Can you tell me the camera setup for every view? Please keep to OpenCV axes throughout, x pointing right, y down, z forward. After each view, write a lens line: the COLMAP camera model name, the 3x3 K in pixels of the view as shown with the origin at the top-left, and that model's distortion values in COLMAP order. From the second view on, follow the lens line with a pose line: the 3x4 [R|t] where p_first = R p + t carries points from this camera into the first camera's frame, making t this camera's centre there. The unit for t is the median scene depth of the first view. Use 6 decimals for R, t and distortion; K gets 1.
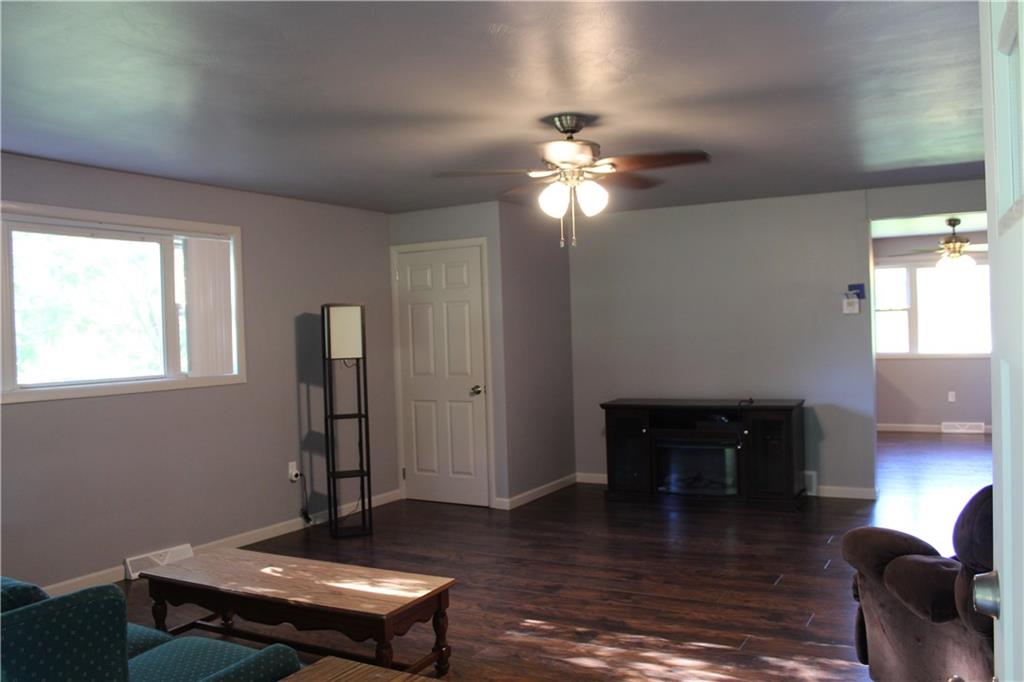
lens RADIAL K [[851.2, 0, 512.0], [0, 851.2, 341.0], [0, 0, 1]] dist [-0.164272, 0.147954]
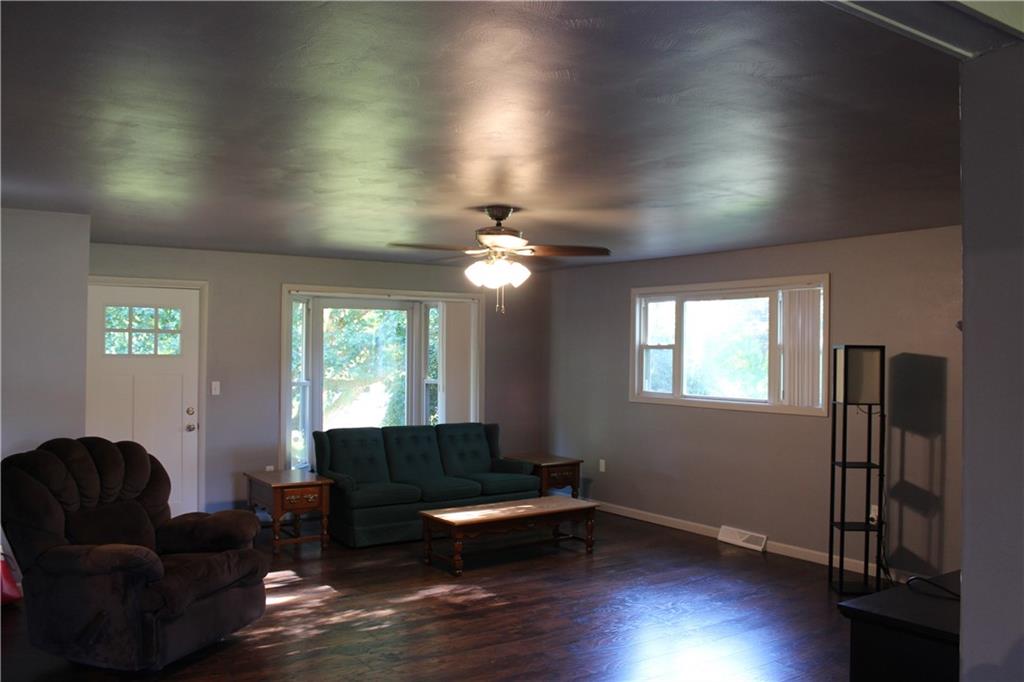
lens RADIAL K [[851.2, 0, 512.0], [0, 851.2, 341.0], [0, 0, 1]] dist [-0.164272, 0.147954]
pose [[-0.458707, 0.009992, -0.888531, 0.922349], [-0.005766, 0.999882, 0.014220, -0.067831], [0.888569, 0.011646, -0.458595, 1.256528]]
